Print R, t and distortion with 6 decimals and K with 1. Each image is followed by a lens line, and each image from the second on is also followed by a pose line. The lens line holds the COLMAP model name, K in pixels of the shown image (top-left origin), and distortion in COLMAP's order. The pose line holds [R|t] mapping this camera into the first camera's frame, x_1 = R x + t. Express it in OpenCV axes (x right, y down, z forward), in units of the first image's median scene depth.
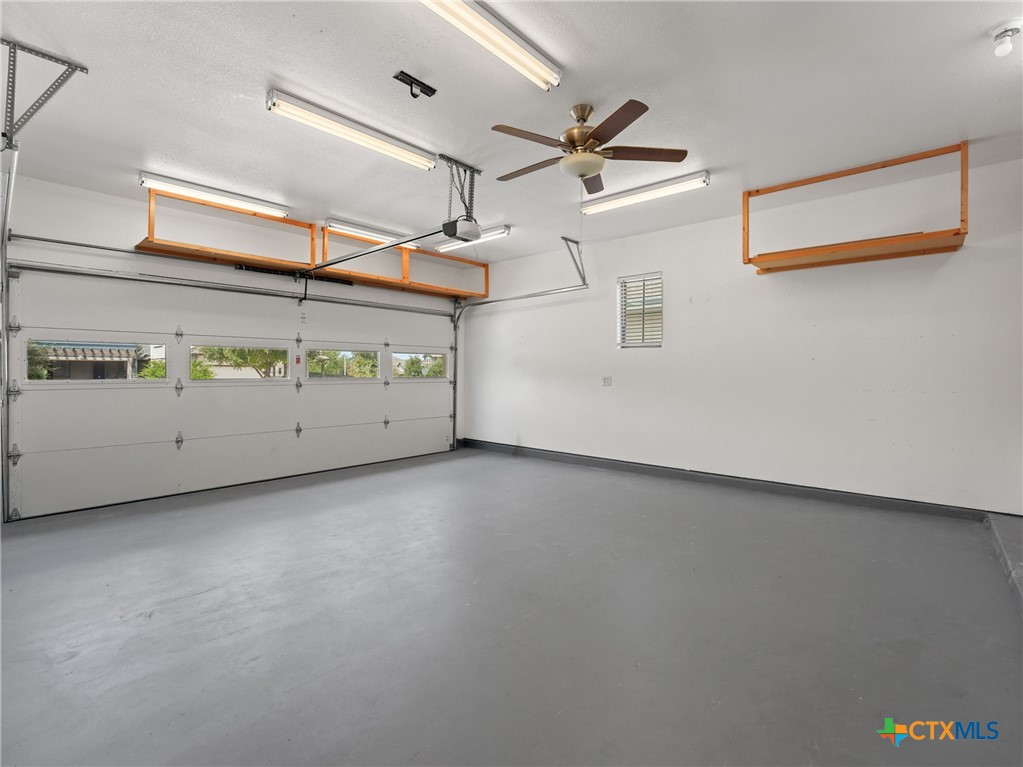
lens RADIAL K [[475.4, 0, 509.8], [0, 475.4, 376.6], [0, 0, 1]] dist [-0.022553, -0.000687]
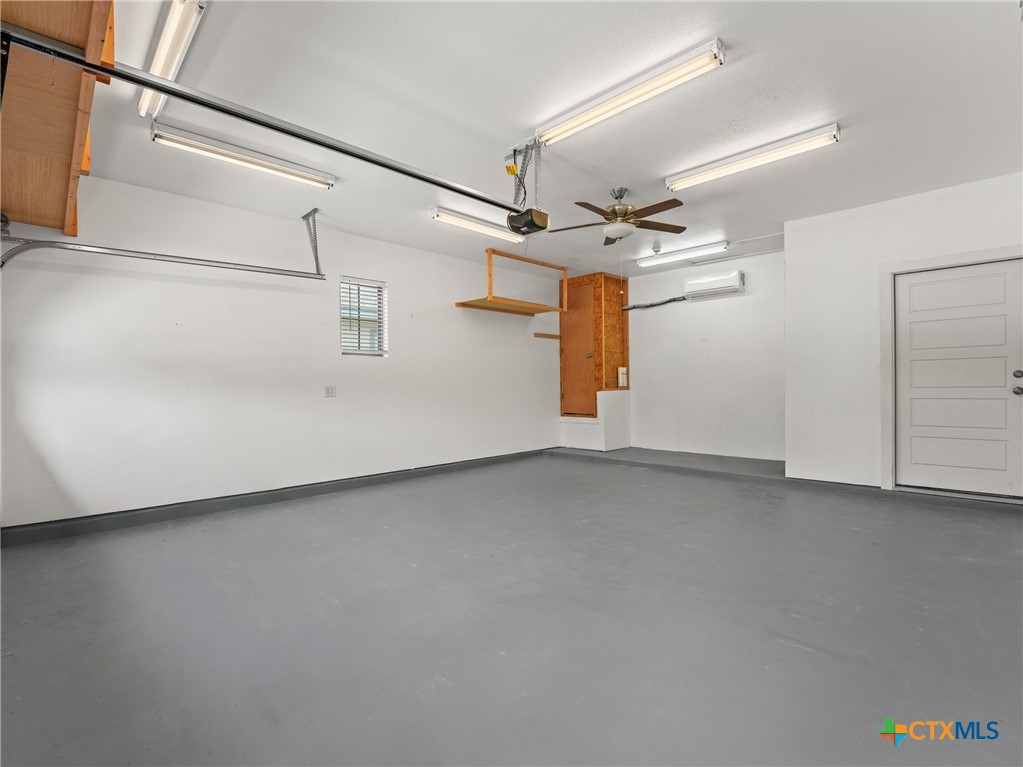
lens RADIAL K [[475.4, 0, 509.7], [0, 475.4, 384.8], [0, 0, 1]] dist [-0.022553, -0.000687]
pose [[0.073299, -0.009835, 0.997262, -0.649270], [0.014504, 0.999856, 0.008795, -0.005914], [-0.997205, 0.013820, 0.073431, 0.628855]]
